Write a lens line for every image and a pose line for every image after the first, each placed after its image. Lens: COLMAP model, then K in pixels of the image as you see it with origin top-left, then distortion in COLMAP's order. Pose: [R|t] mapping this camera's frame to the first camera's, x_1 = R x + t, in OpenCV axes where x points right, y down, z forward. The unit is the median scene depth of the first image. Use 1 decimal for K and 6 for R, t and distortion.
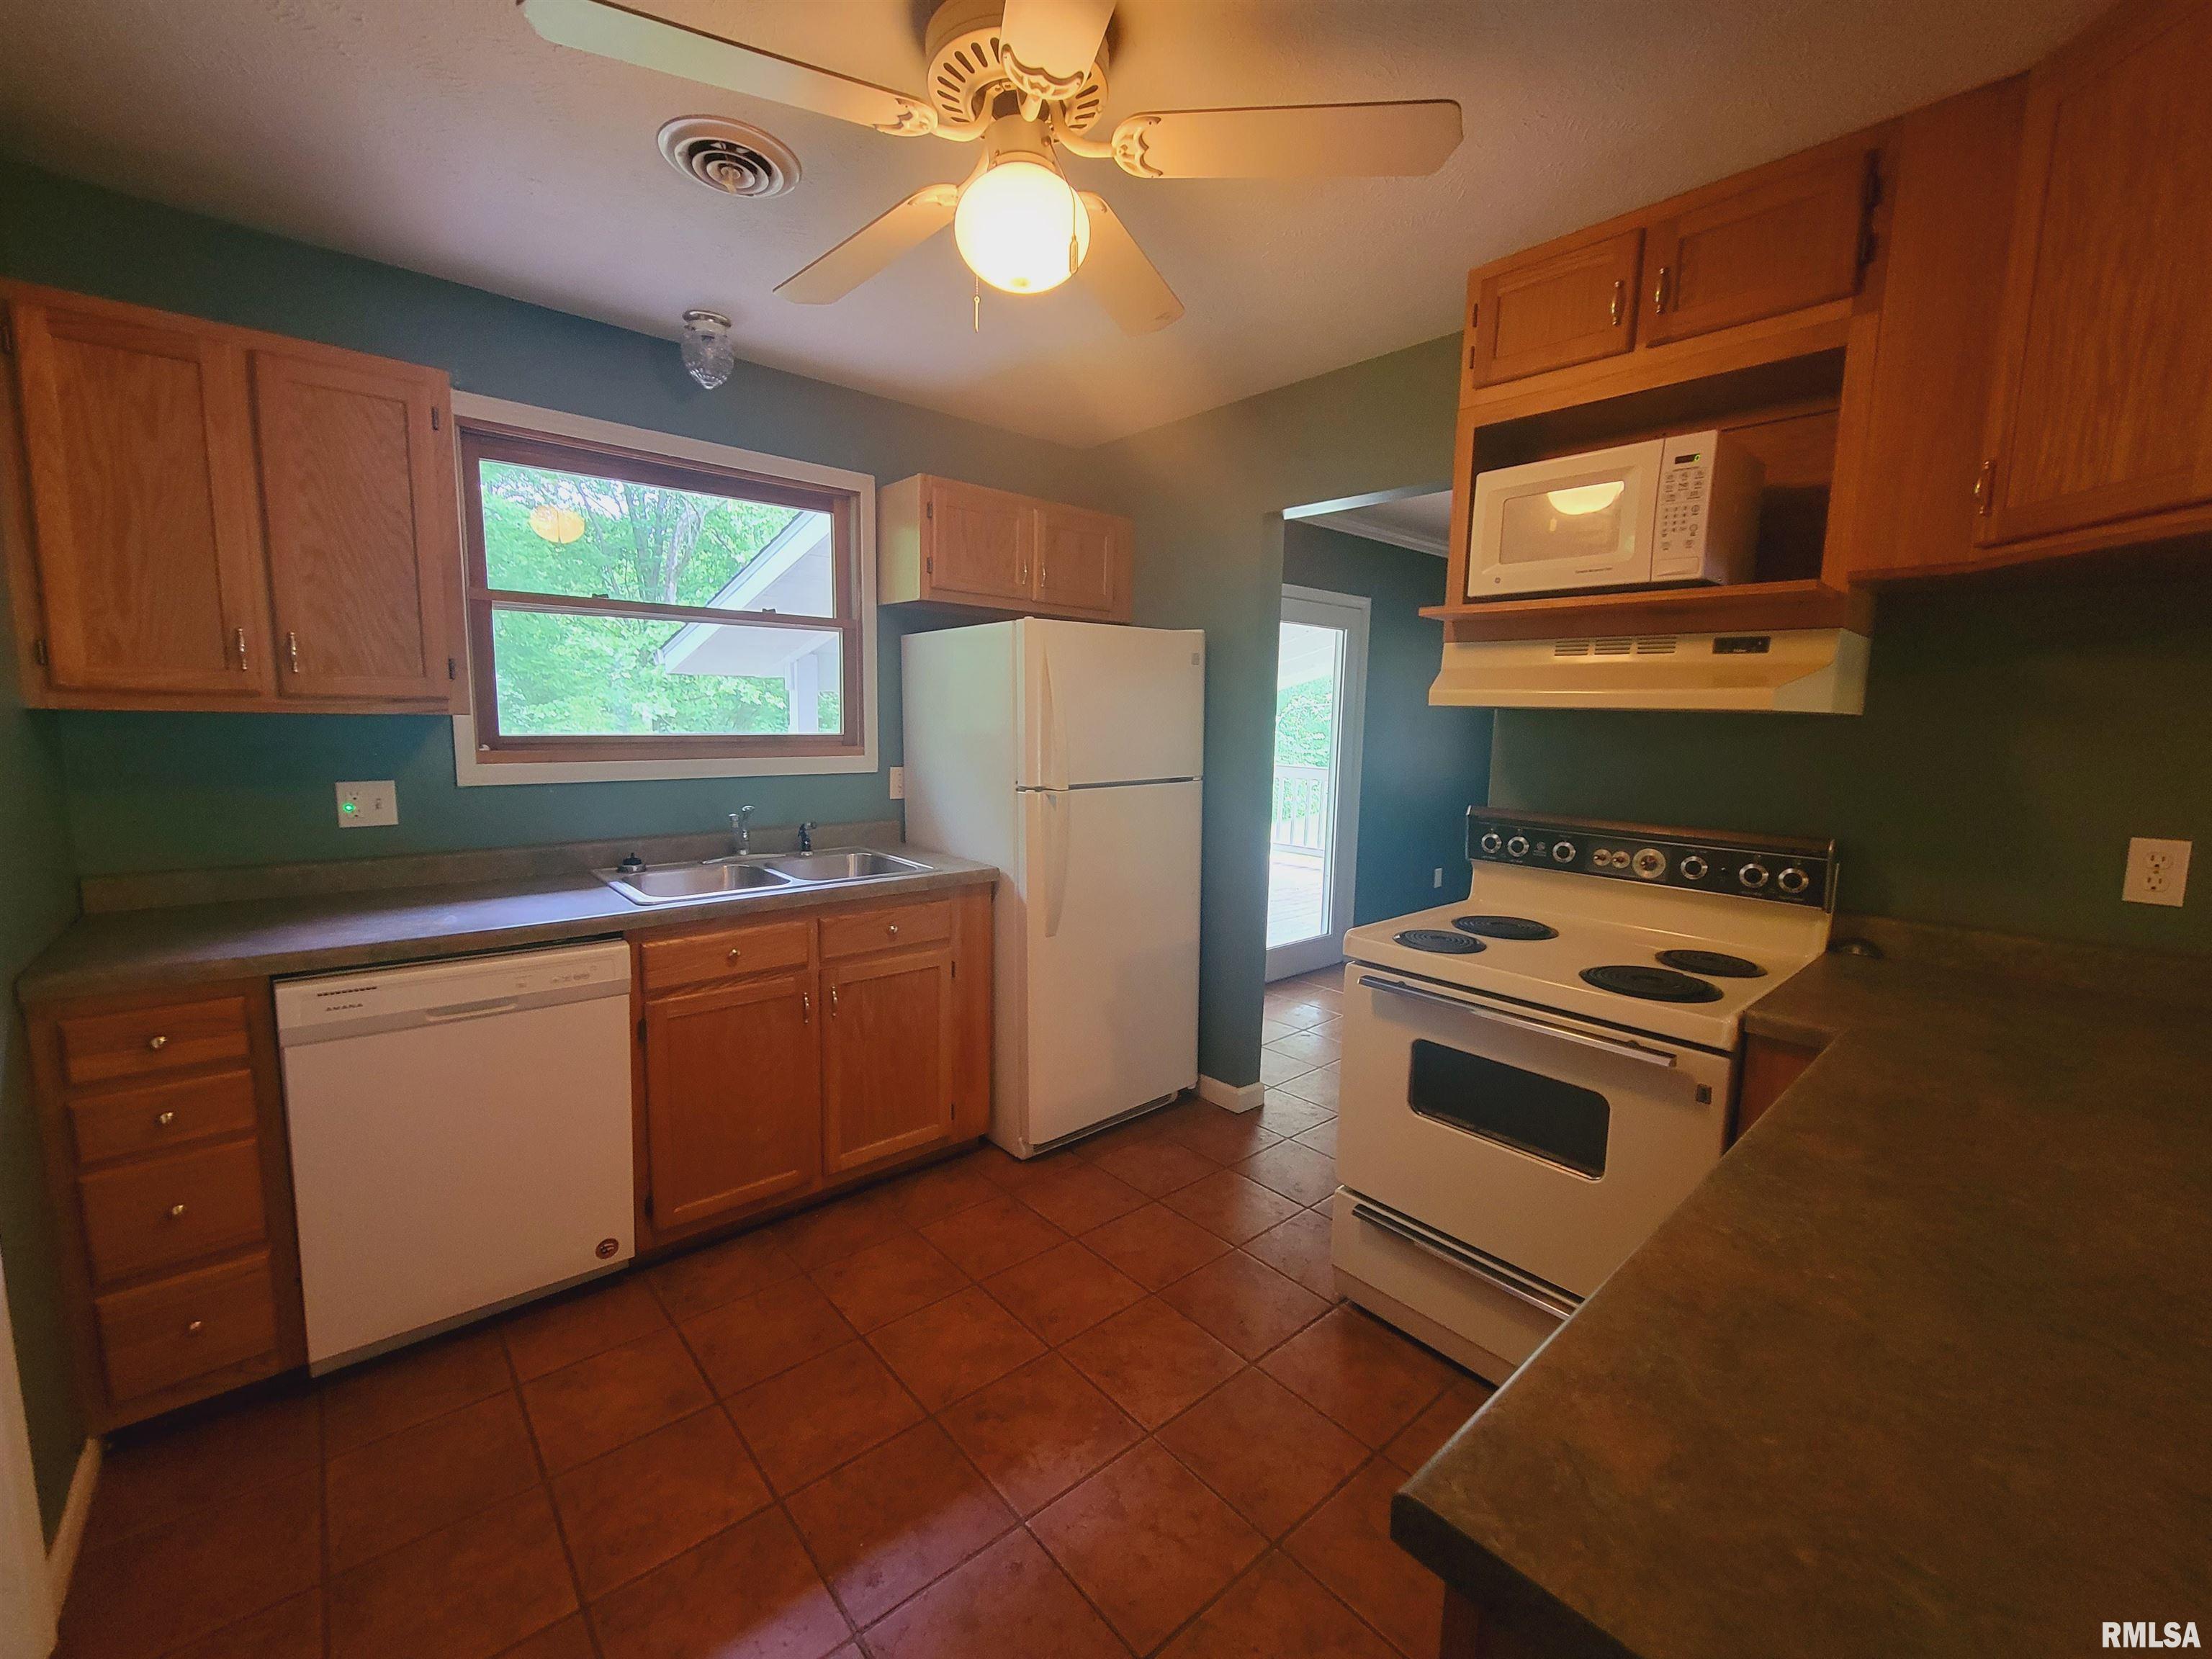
lens RADIAL K [[906.9, 0, 1101.4], [0, 906.9, 827.8], [0, 0, 1]] dist [-0.003201, -0.001110]
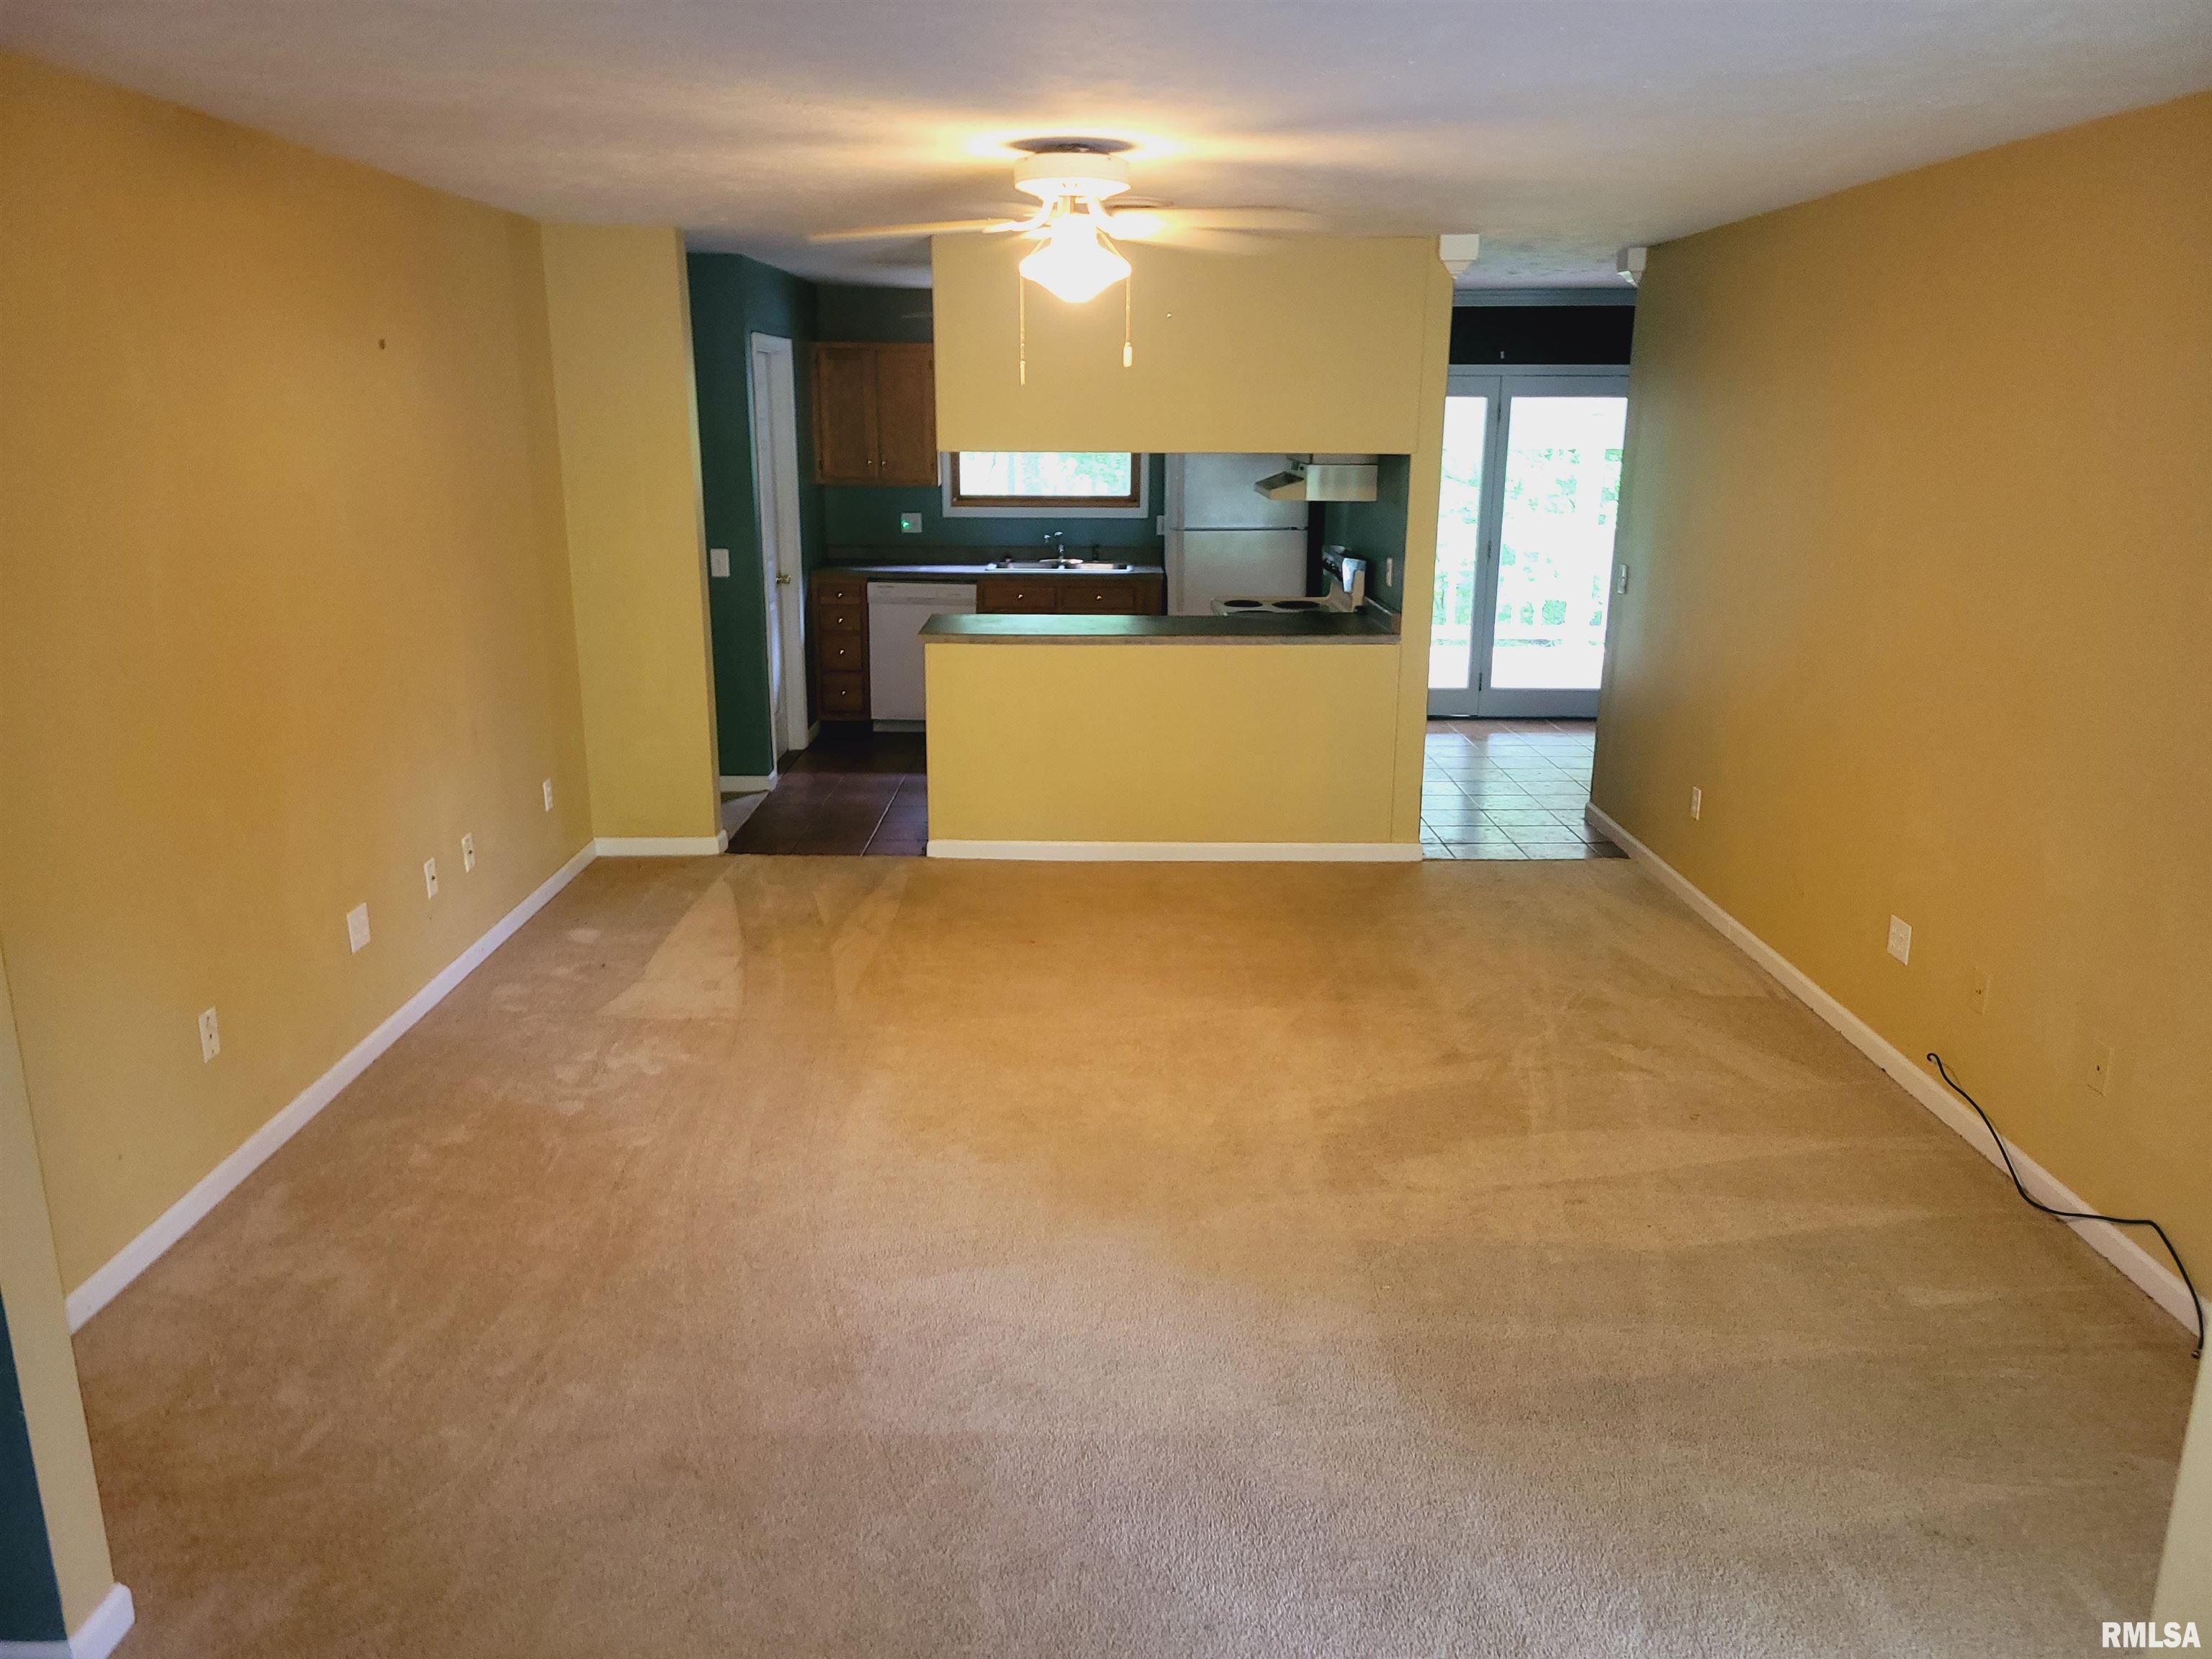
lens RADIAL K [[1619.4, 0, 1106.0], [0, 1619.4, 829.5], [0, 0, 1]] dist [-0.000027, -0.000093]
pose [[0.756607, 0.152122, -0.635928, 2.542780], [-0.075189, 0.986351, 0.146489, 0.111190], [0.649532, -0.063020, 0.757718, -2.055023]]
